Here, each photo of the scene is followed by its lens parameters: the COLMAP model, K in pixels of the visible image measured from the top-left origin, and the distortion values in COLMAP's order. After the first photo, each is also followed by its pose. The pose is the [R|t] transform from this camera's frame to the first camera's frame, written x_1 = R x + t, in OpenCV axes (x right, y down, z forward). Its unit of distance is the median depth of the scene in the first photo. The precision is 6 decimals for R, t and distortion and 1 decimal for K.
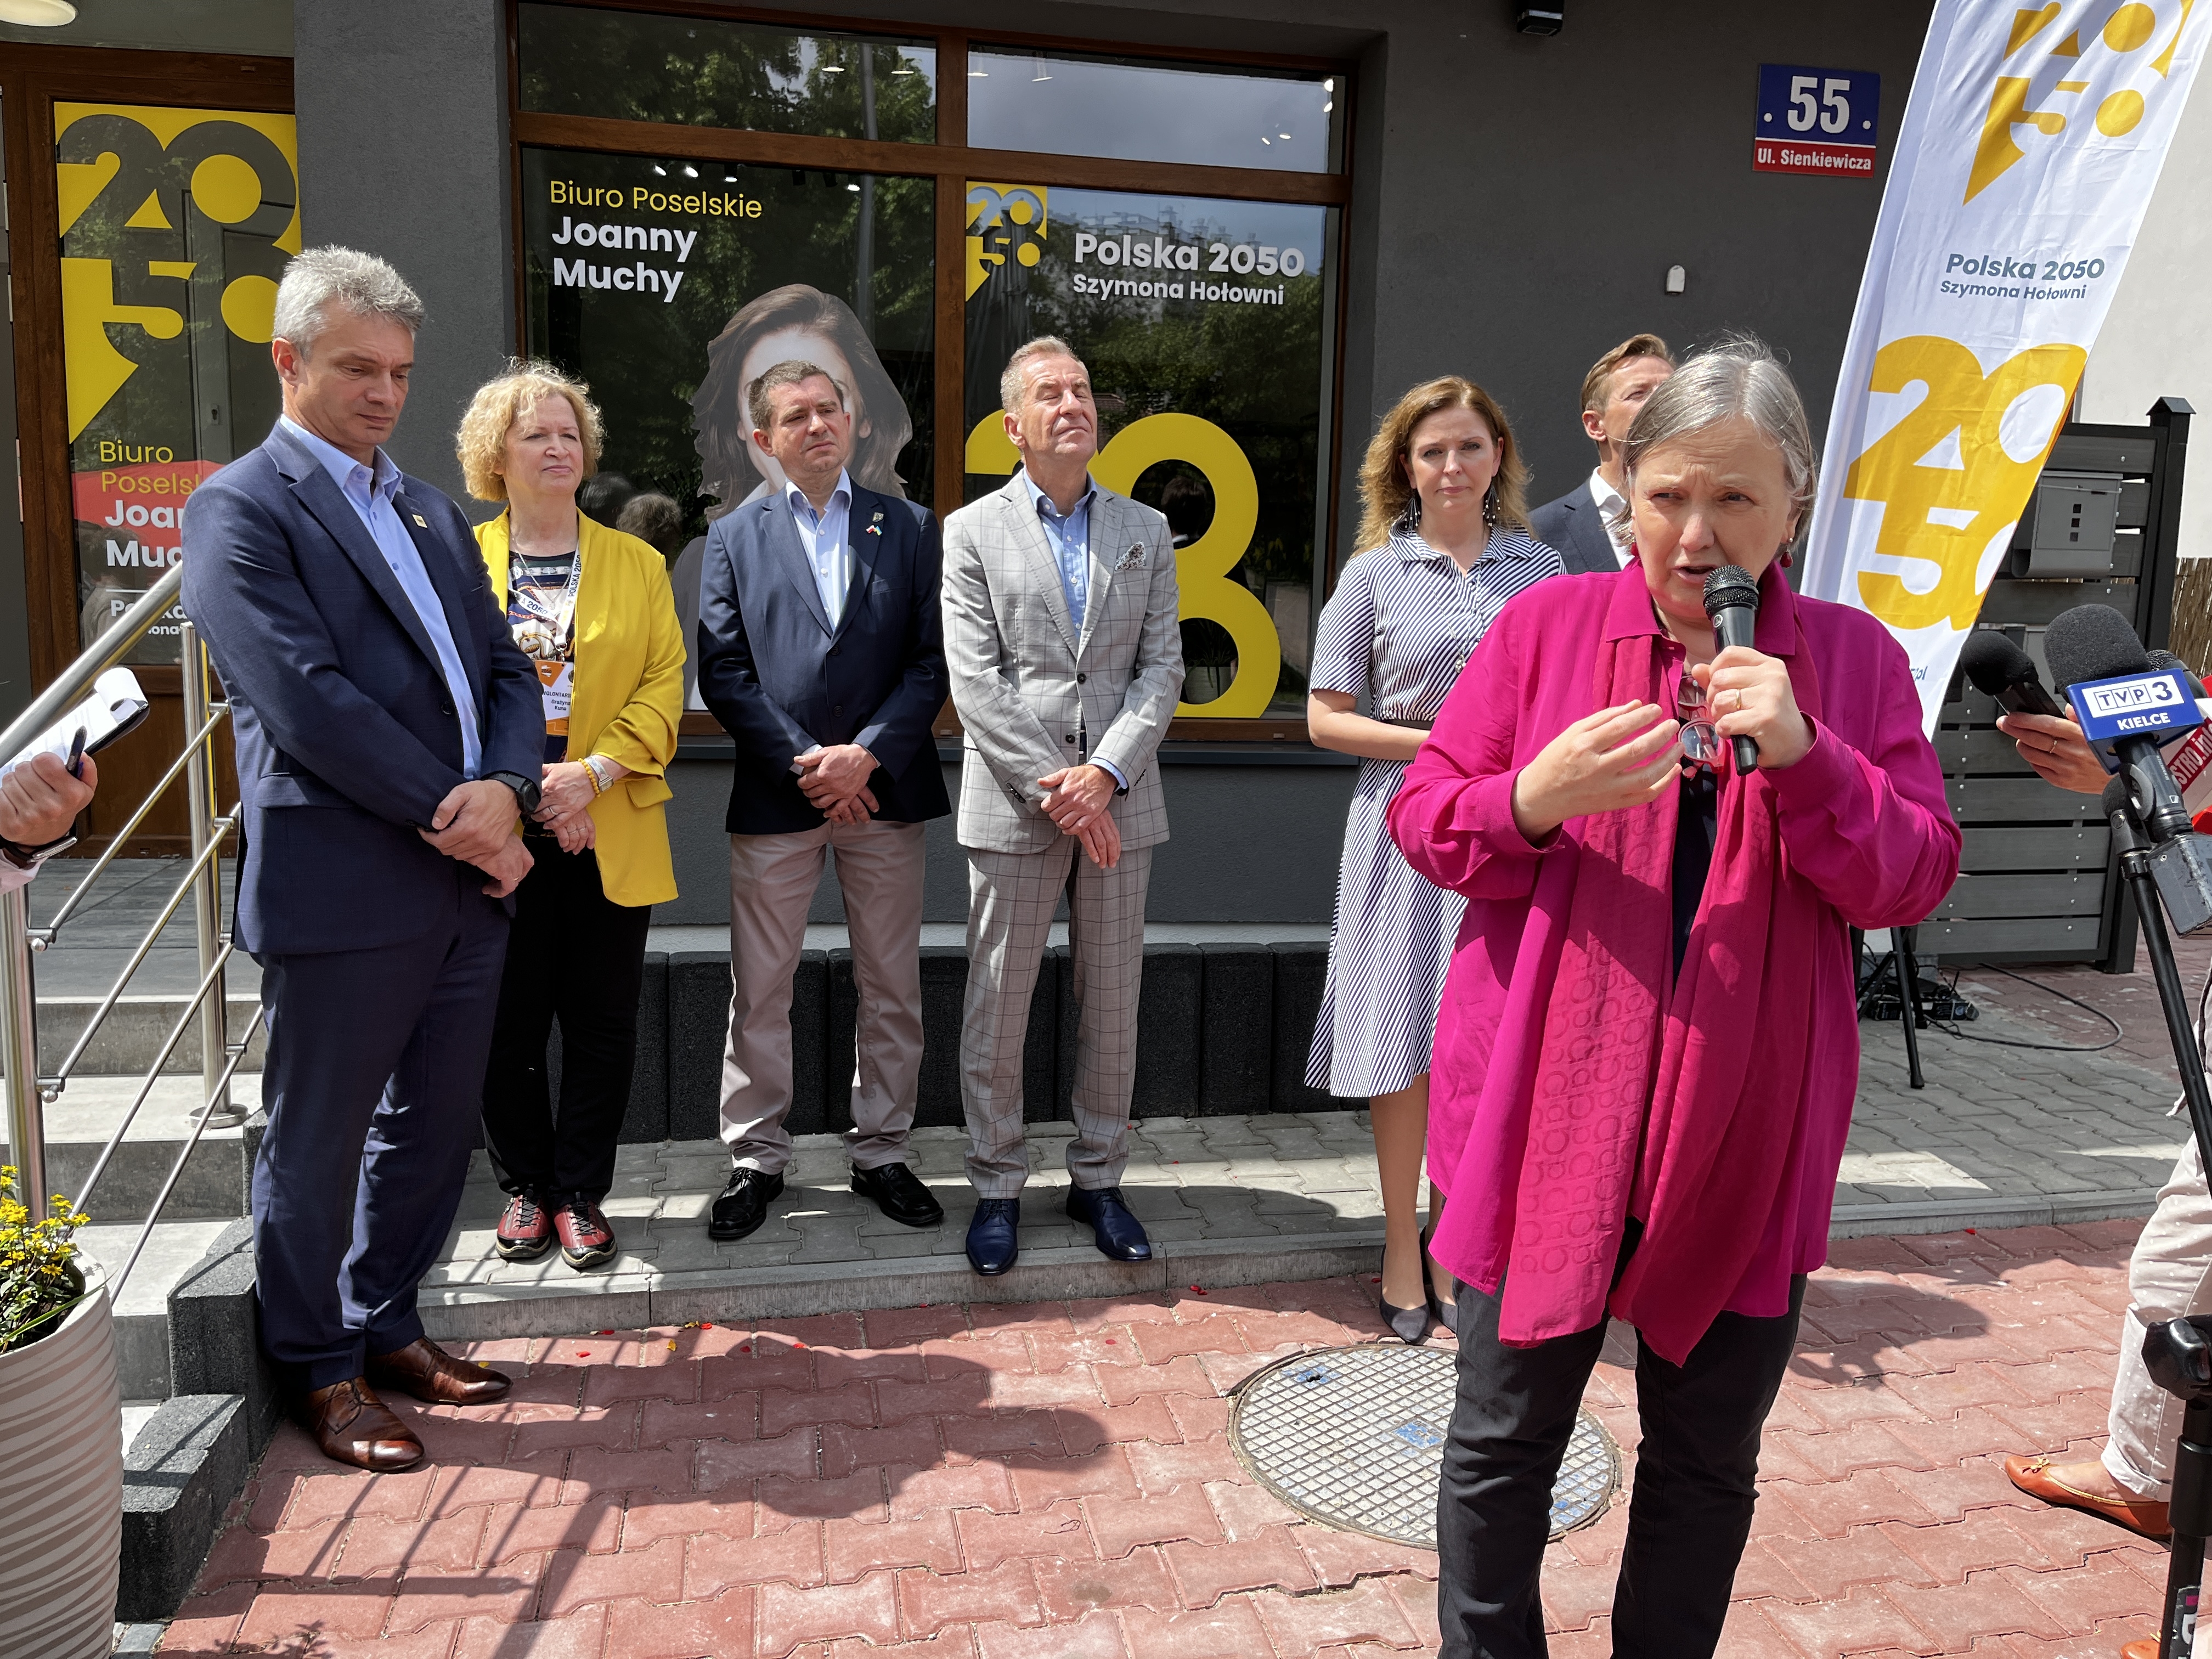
lens RADIAL K [[1681.3, 0, 1084.1], [0, 1681.3, 833.6], [0, 0, 1]] dist [0.030764, -0.025247]
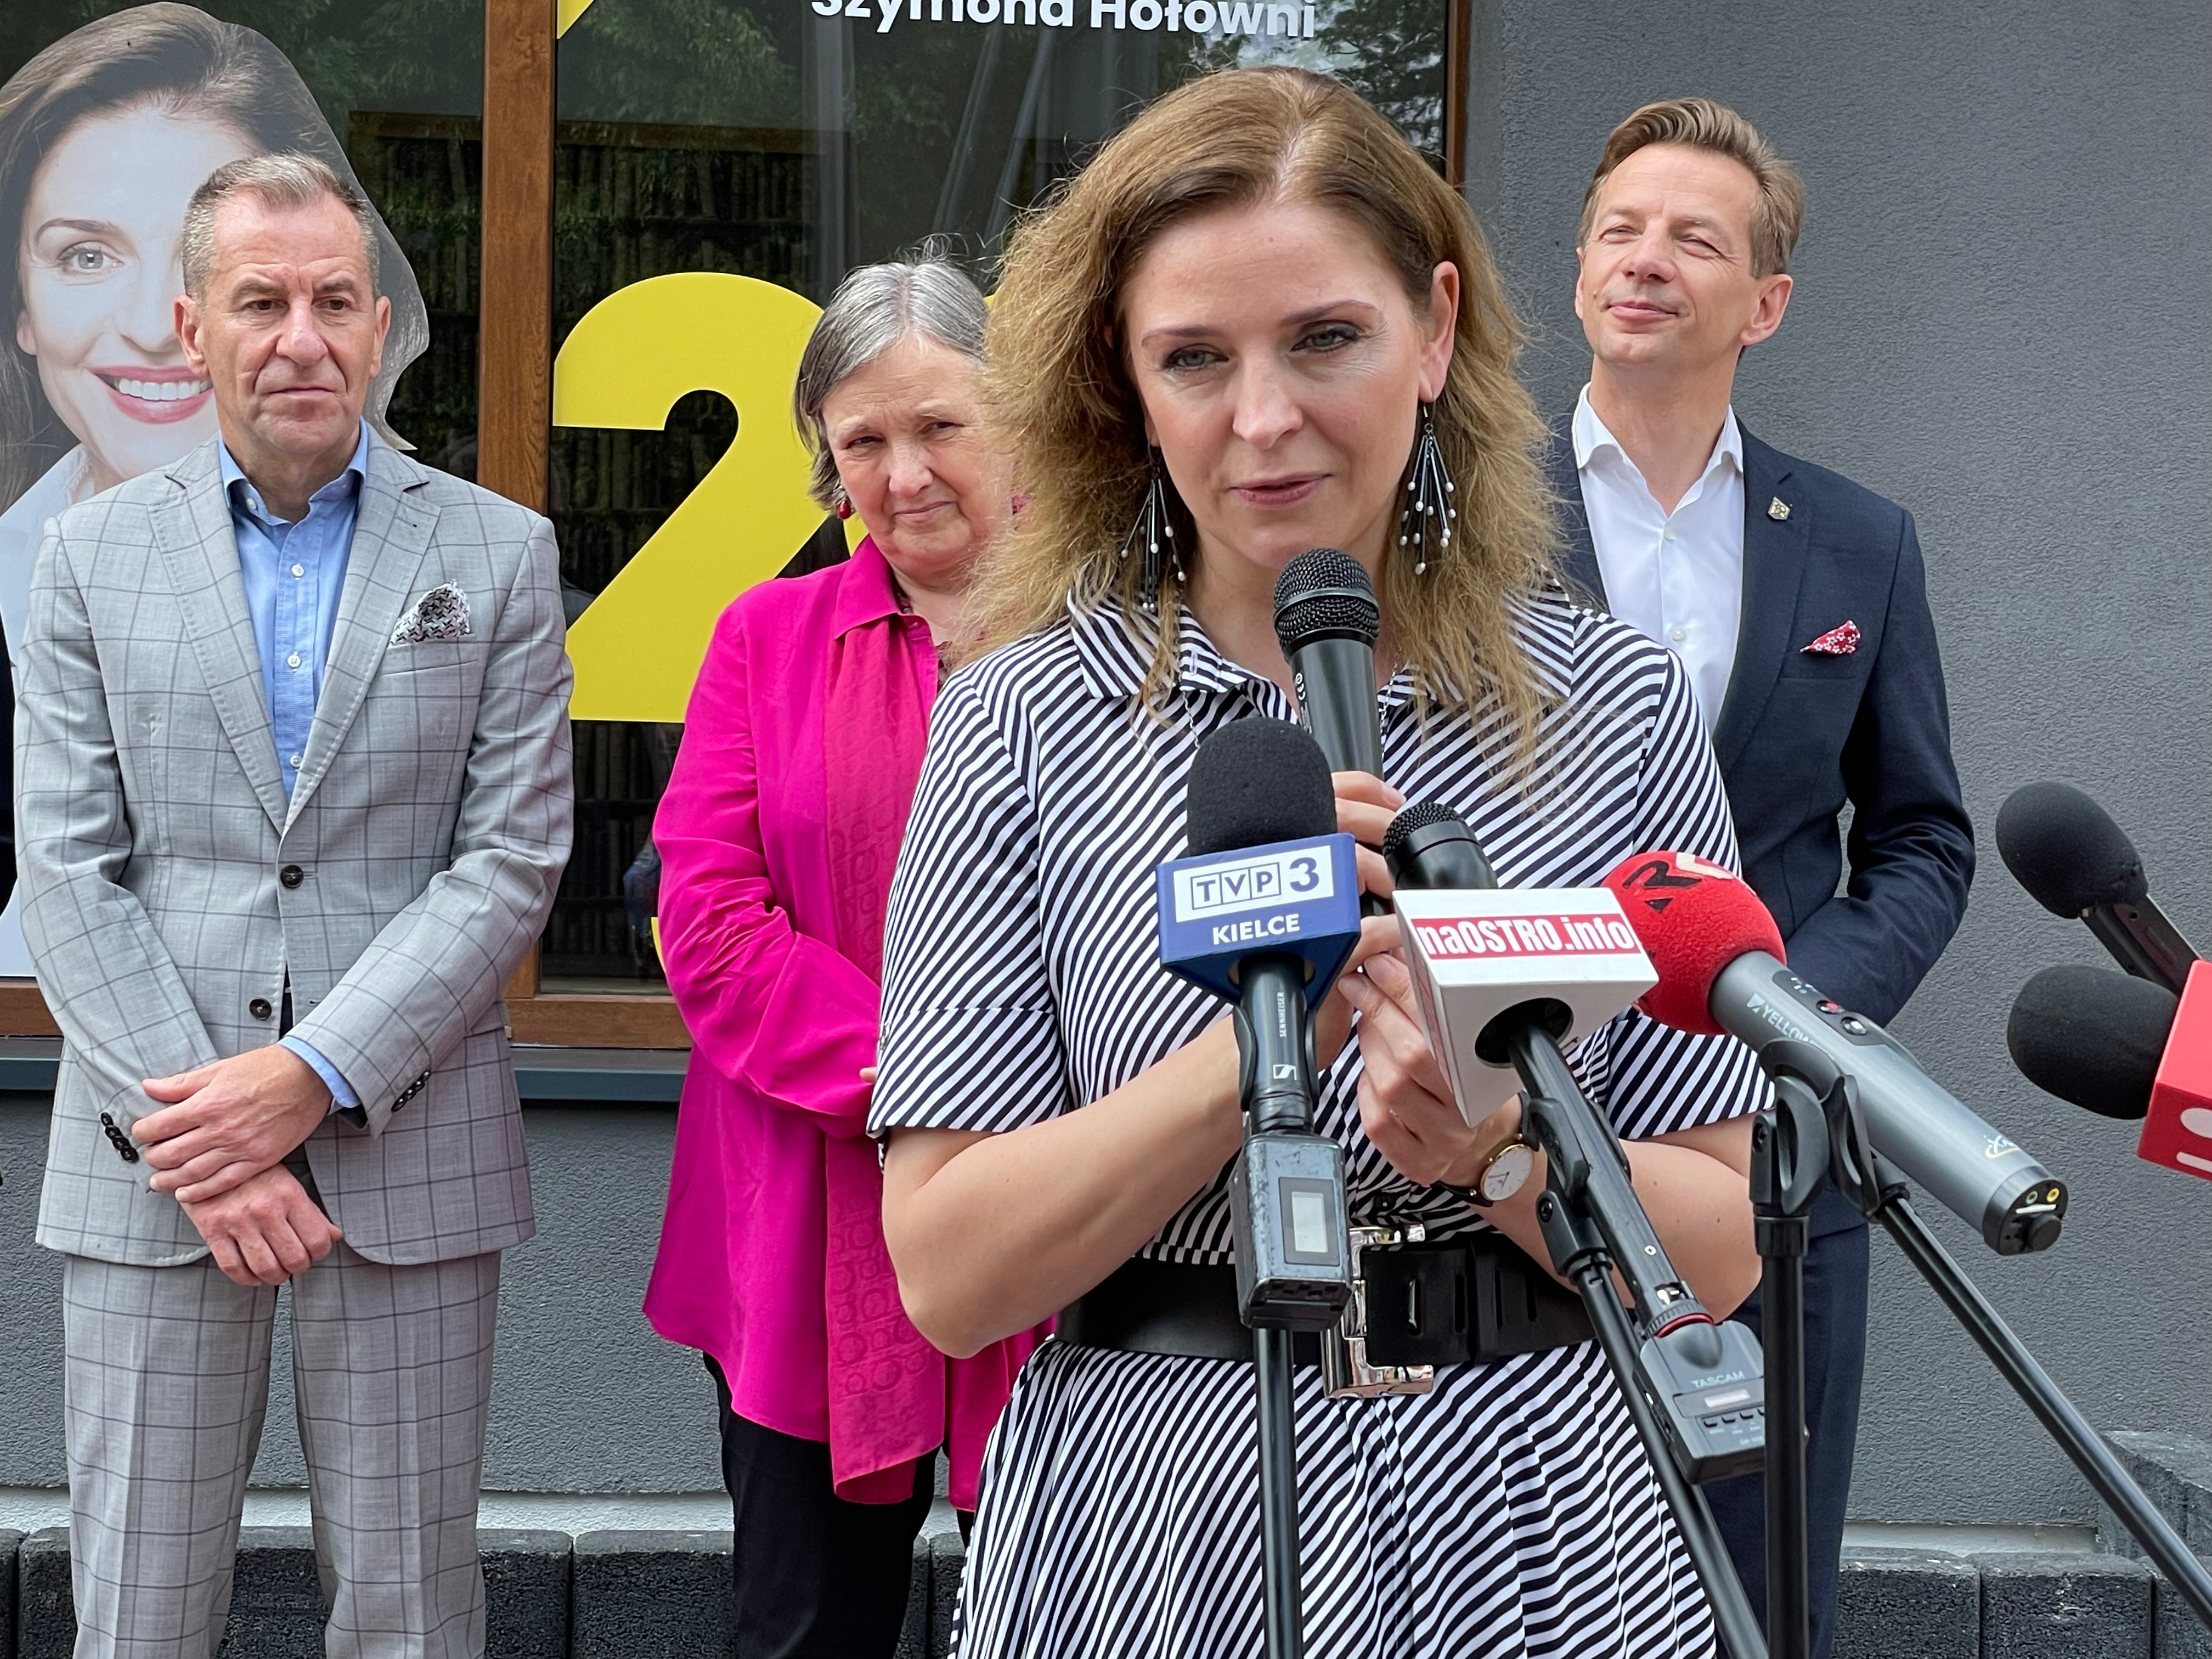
lens RADIAL K [[4509.0, 0, 1156.1], [0, 4509.0, 823.6], [0, 0, 1]] dist [0.146666, 0.147314]
pose [[0.995717, 0.004890, -0.092329, 0.203114], [-0.015737, 0.992992, -0.117128, 0.019478], [0.091109, 0.118079, 0.988816, -0.121236]]
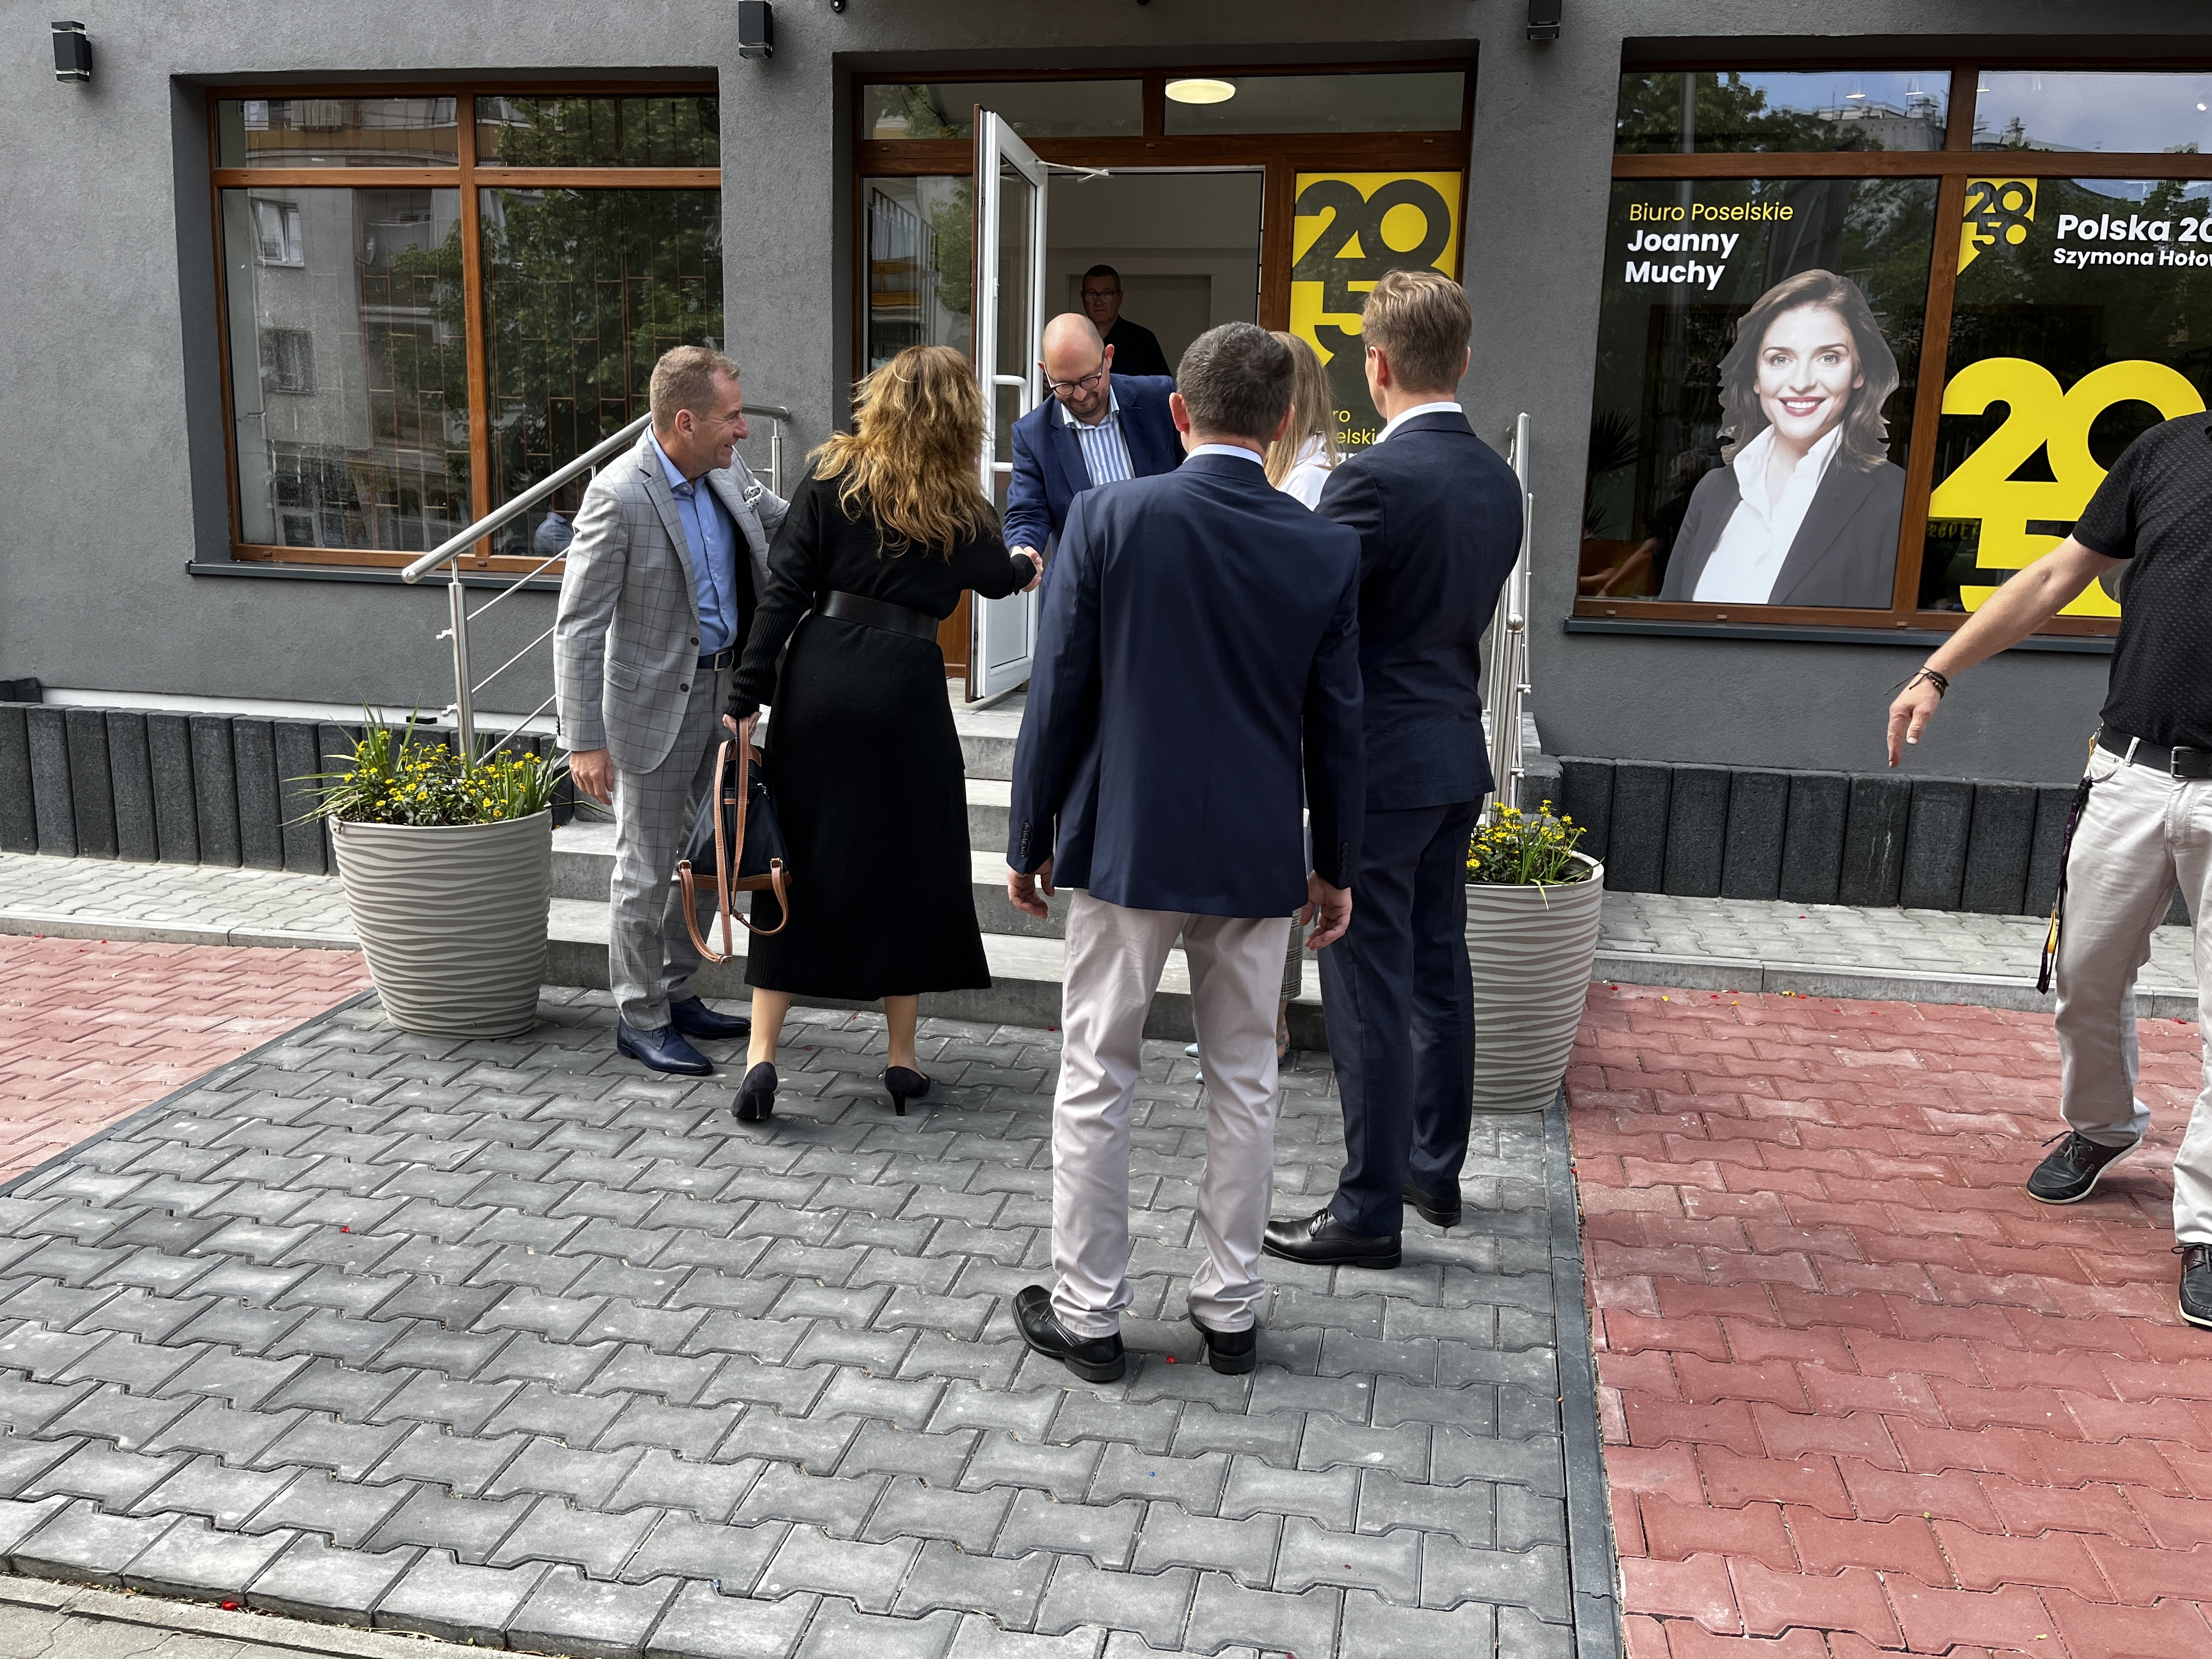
lens RADIAL K [[1662.6, 0, 1112.7], [0, 1662.6, 834.1], [0, 0, 1]] dist [0.080551, -0.111491]
pose [[0.929685, 0.072883, -0.361072, -0.179790], [-0.059805, 0.997090, 0.047279, 0.076911], [0.363467, -0.022361, 0.931339, -0.414821]]
